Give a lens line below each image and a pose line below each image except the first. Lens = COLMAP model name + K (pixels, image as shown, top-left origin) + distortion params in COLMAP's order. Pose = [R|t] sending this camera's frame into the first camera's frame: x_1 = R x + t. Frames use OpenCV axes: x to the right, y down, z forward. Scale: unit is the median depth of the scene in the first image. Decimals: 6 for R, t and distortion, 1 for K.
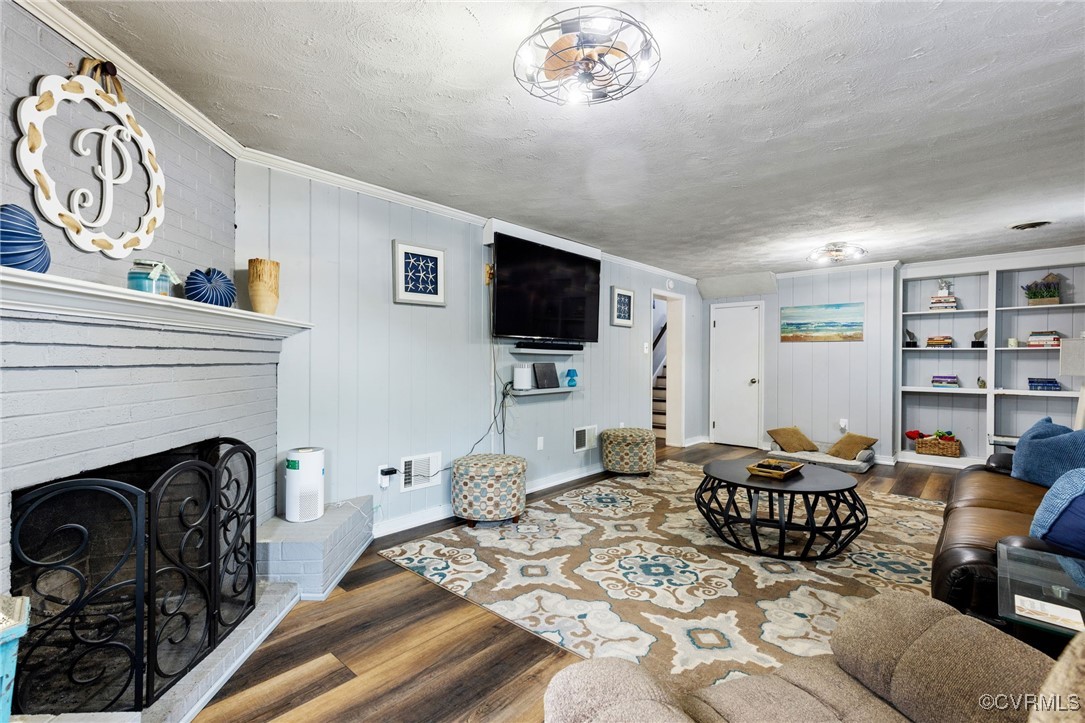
lens RADIAL K [[503.8, 0, 541.4], [0, 503.8, 360.2], [0, 0, 1]] dist [0.000053, -0.000004]
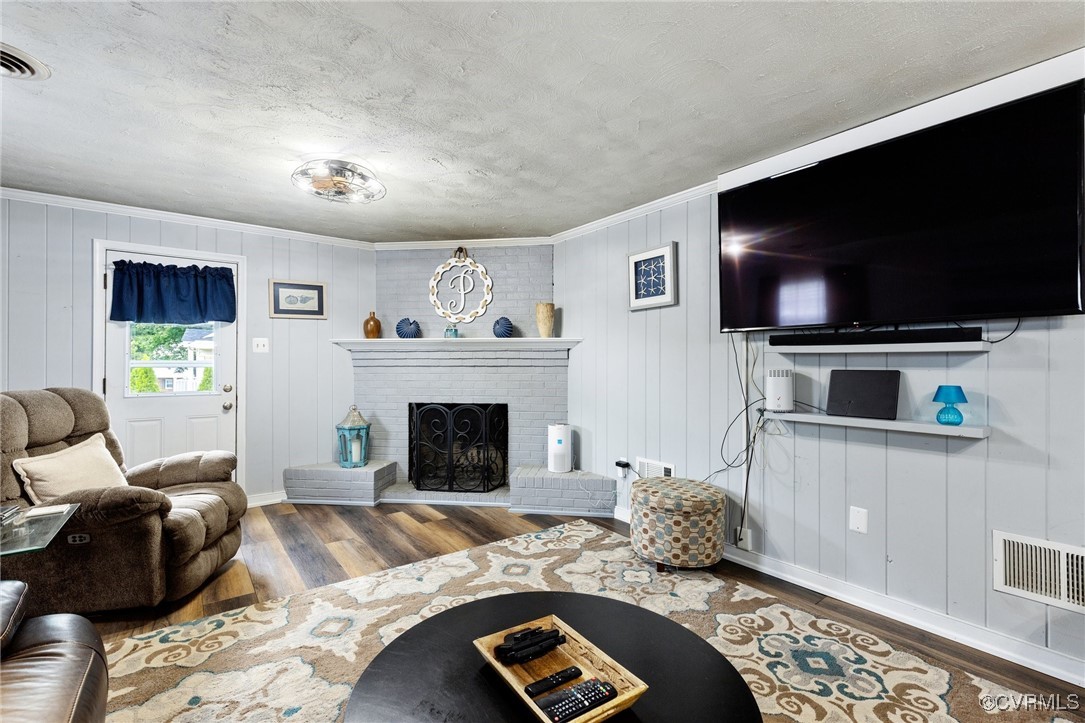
lens RADIAL K [[501.4, 0, 542.7], [0, 501.4, 358.8], [0, 0, 1]] dist [-0.001713, -0.000366]
pose [[-0.236281, -0.010932, -0.971623, 0.794939], [-0.002016, 0.999940, -0.010760, 0.000098], [0.971683, -0.000583, -0.236289, 1.061779]]
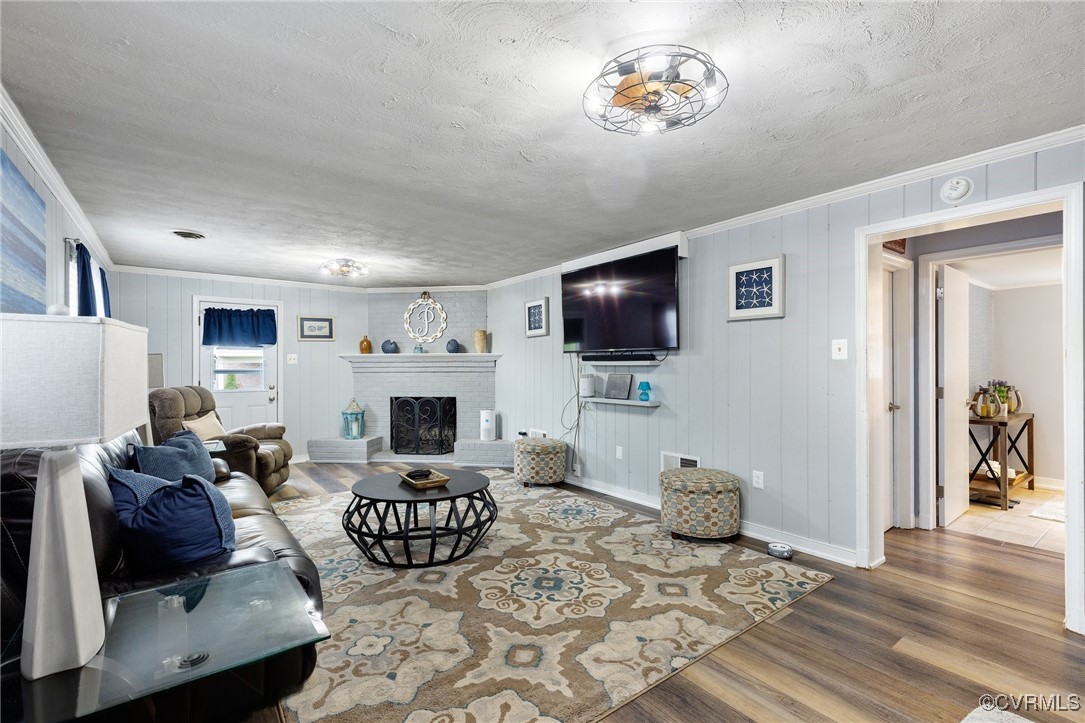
lens RADIAL K [[501.4, 0, 542.4], [0, 501.4, 363.5], [0, 0, 1]] dist [-0.001713, -0.000366]
pose [[-0.233518, -0.007653, -0.972322, 1.363879], [0.002096, 0.999963, -0.008374, -0.010441], [0.972350, -0.003994, -0.233493, 1.443872]]
